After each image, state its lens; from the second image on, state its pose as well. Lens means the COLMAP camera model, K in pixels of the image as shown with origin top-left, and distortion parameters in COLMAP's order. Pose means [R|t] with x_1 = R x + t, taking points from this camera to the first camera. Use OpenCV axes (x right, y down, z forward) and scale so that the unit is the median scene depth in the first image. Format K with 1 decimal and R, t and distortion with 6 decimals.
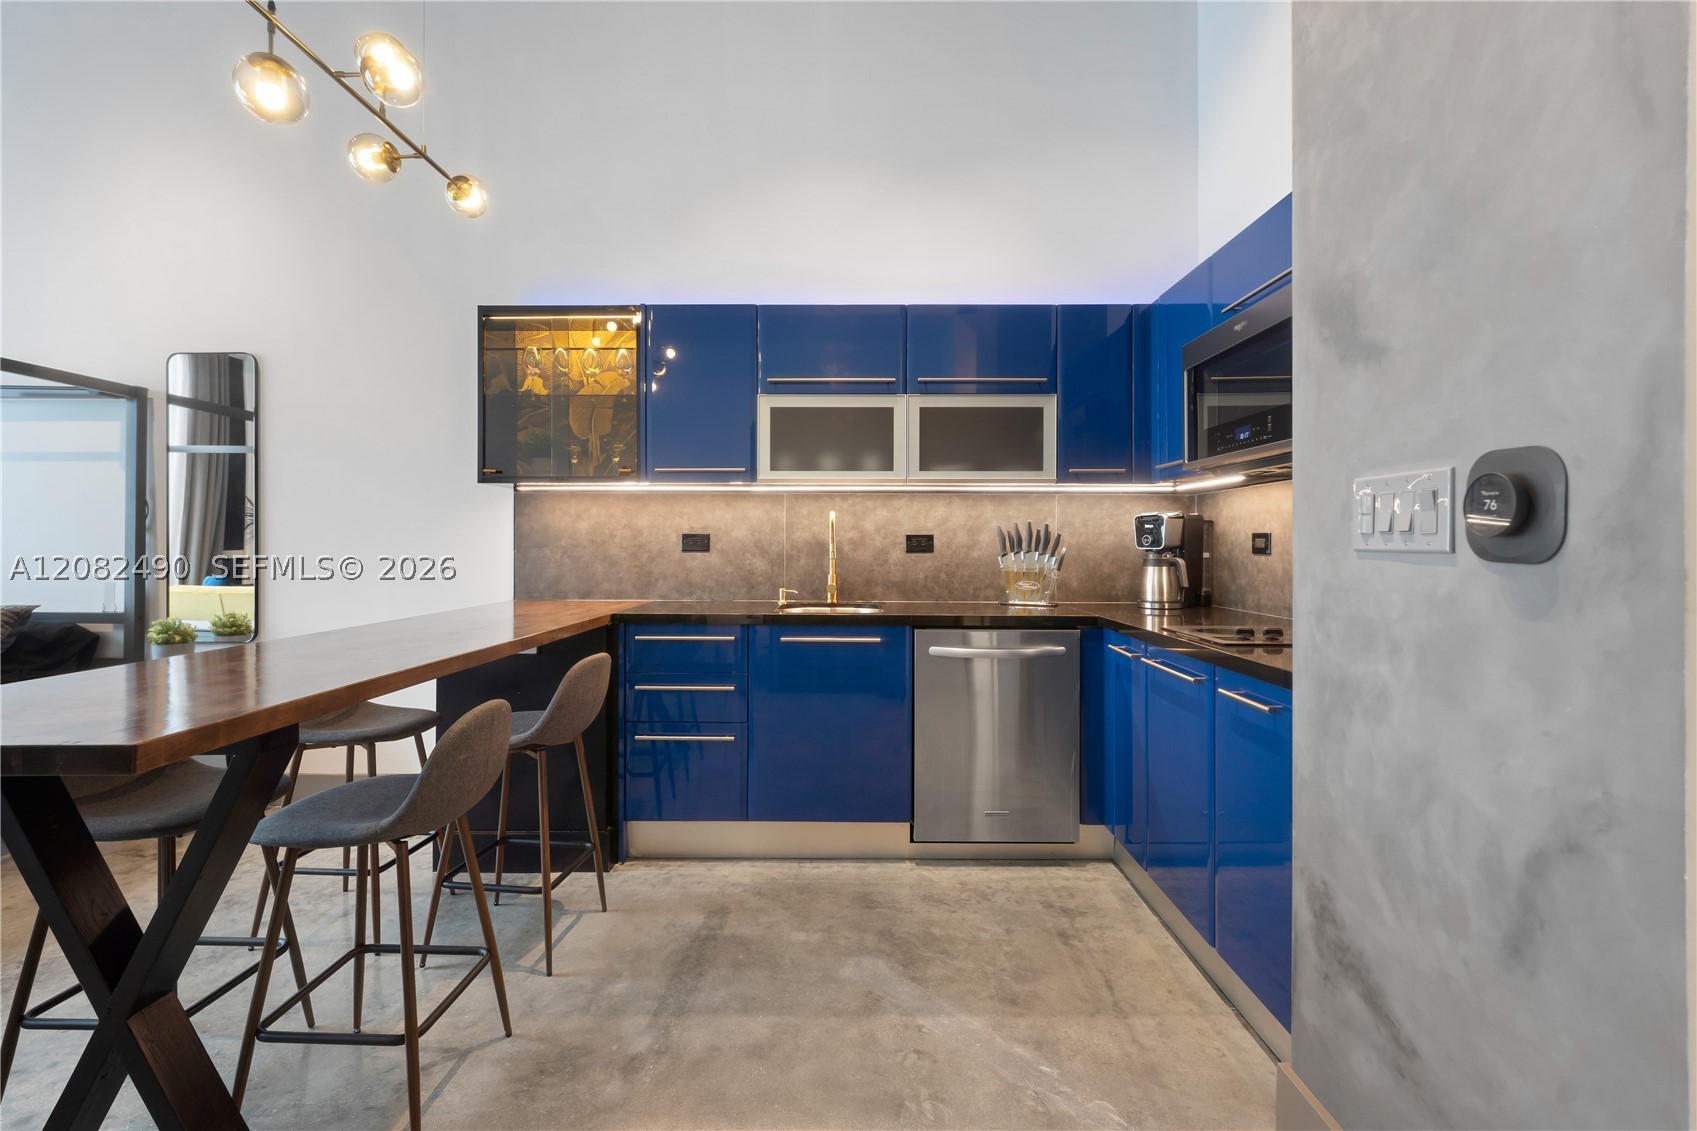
lens RADIAL K [[764.8, 0, 850.1], [0, 764.8, 537.7], [0, 0, 1]] dist [-0.013974, 0.001711]
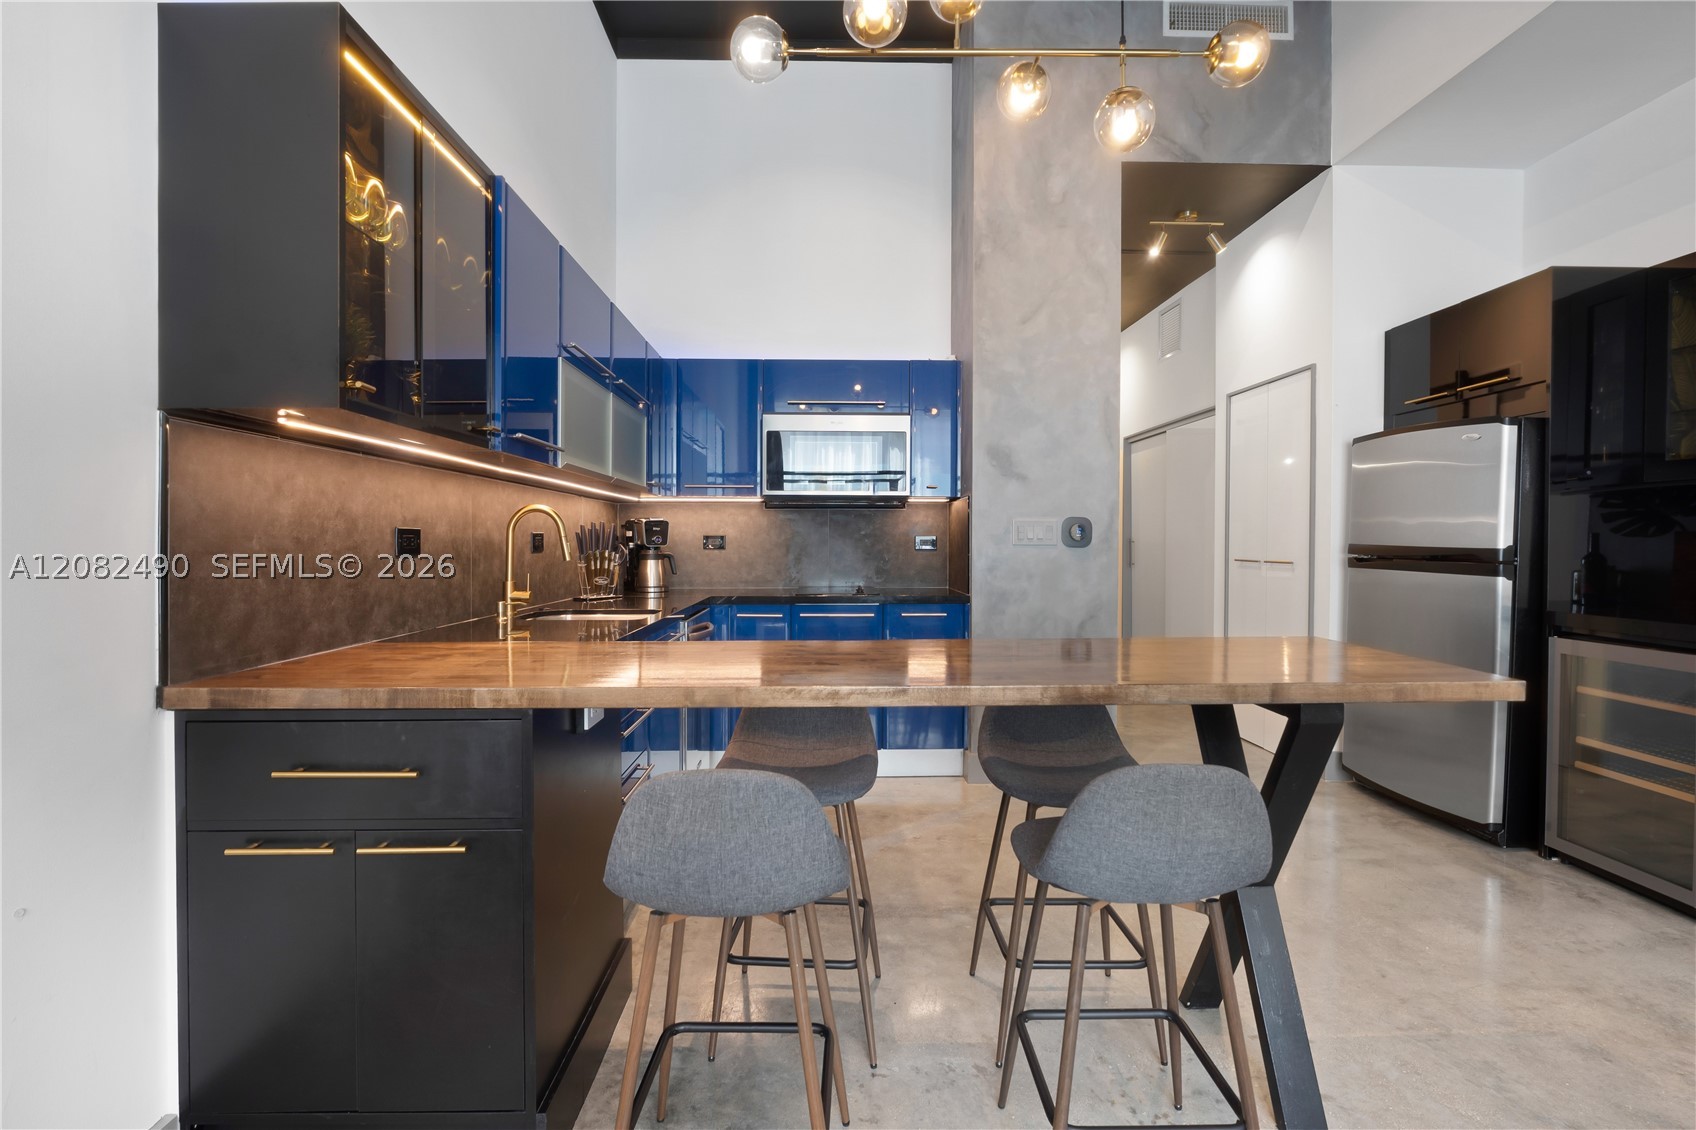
lens RADIAL K [[764.4, 0, 840.3], [0, 764.4, 555.4], [0, 0, 1]] dist [-0.013974, 0.001711]
pose [[-0.027661, -0.019933, 0.999419, -0.933878], [-0.008539, 0.999769, 0.019704, 0.001837], [-0.999581, -0.007989, -0.027825, 0.733732]]
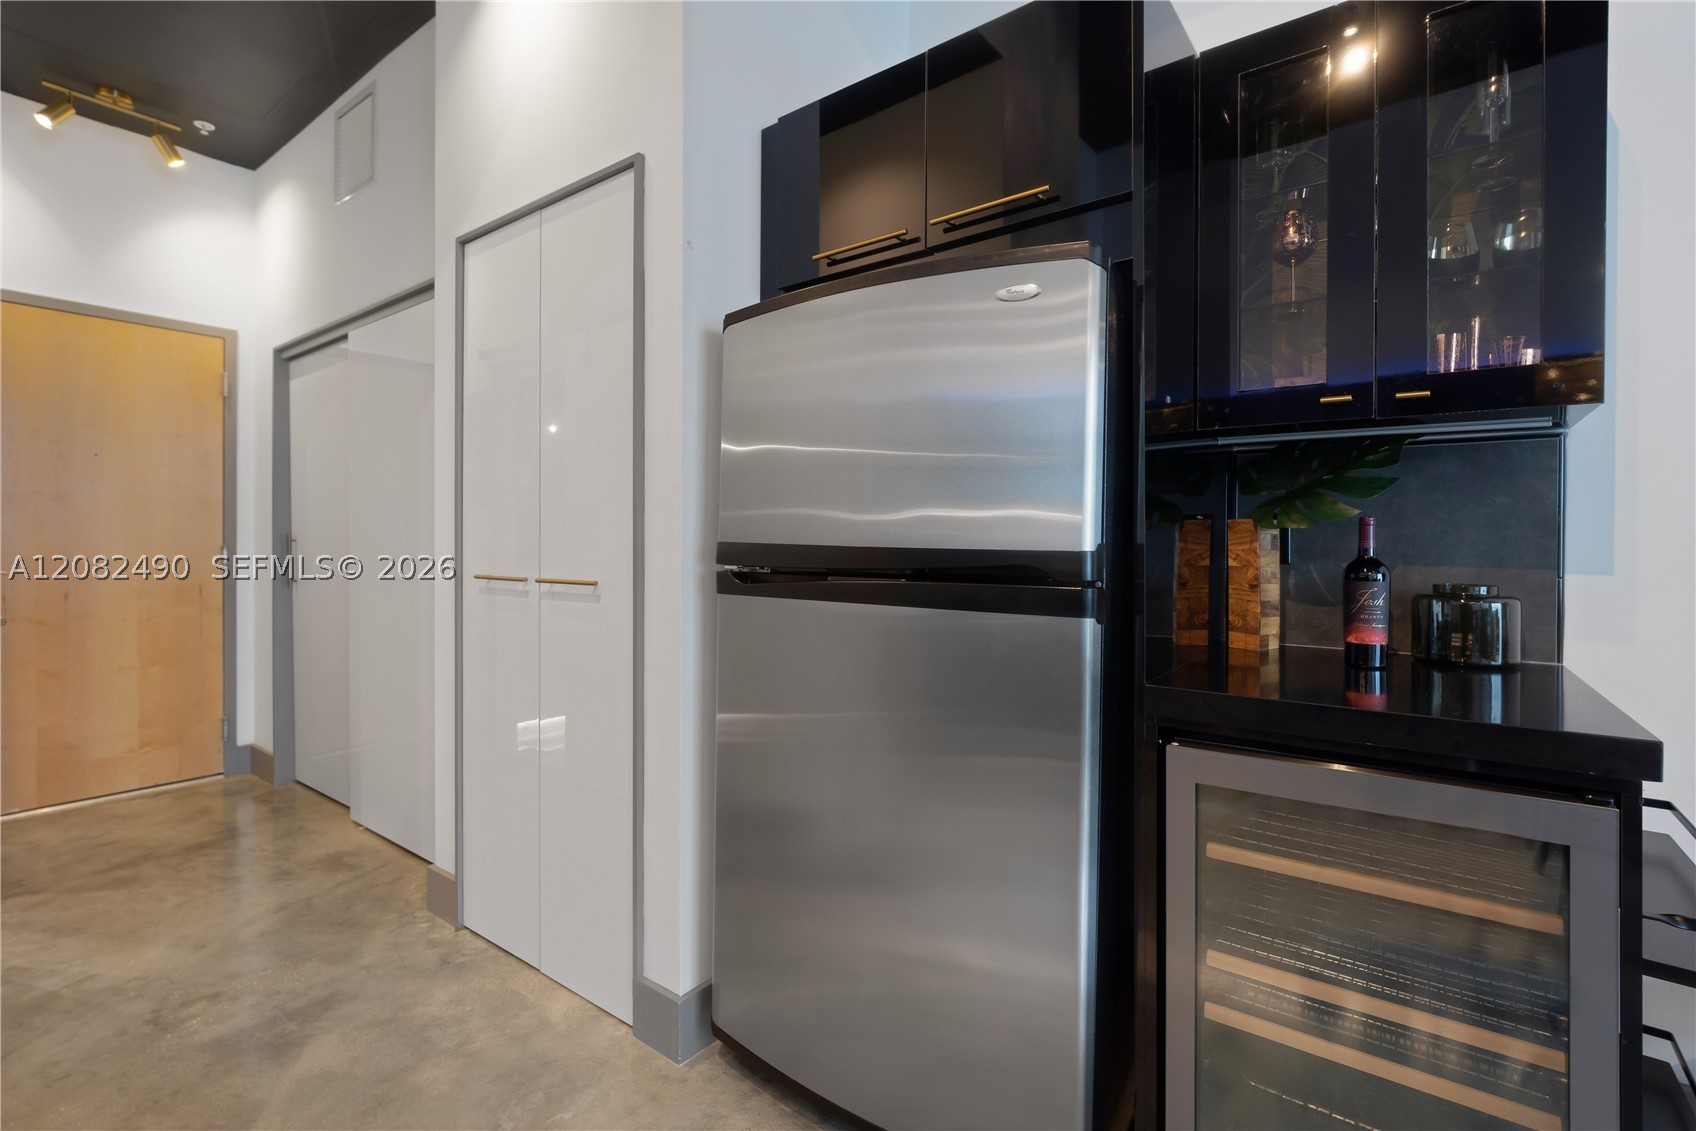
lens RADIAL K [[764.4, 0, 826.5], [0, 764.4, 545.4], [0, 0, 1]] dist [-0.013974, 0.001711]
pose [[-0.806975, -0.004913, 0.590565, -0.142508], [-0.007742, 0.999967, -0.002260, 0.003397], [-0.590534, -0.006396, -0.806987, 0.296873]]
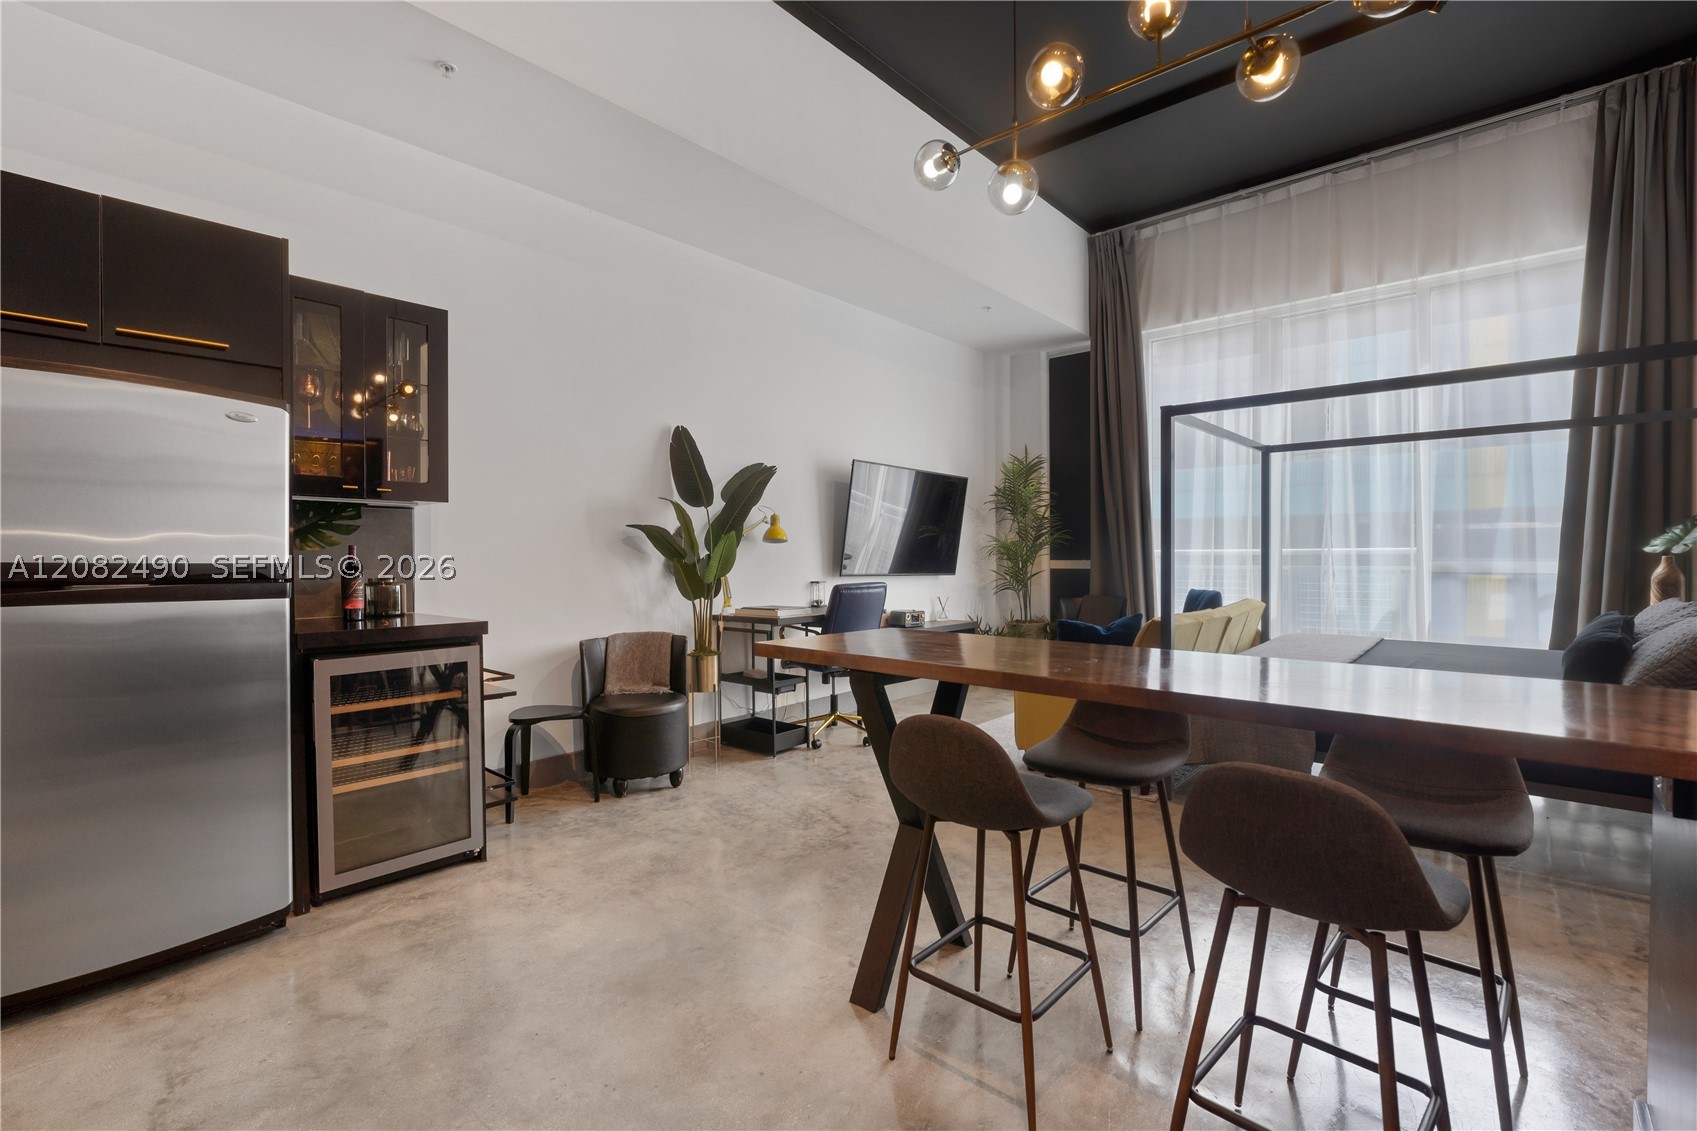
lens RADIAL K [[764.8, 0, 839.1], [0, 764.8, 554.8], [0, 0, 1]] dist [-0.013974, 0.001711]
pose [[-0.653720, 0.003464, -0.756729, 0.204157], [0.012368, 0.999905, -0.006107, 0.007576], [0.756635, -0.013351, -0.653701, 0.819385]]
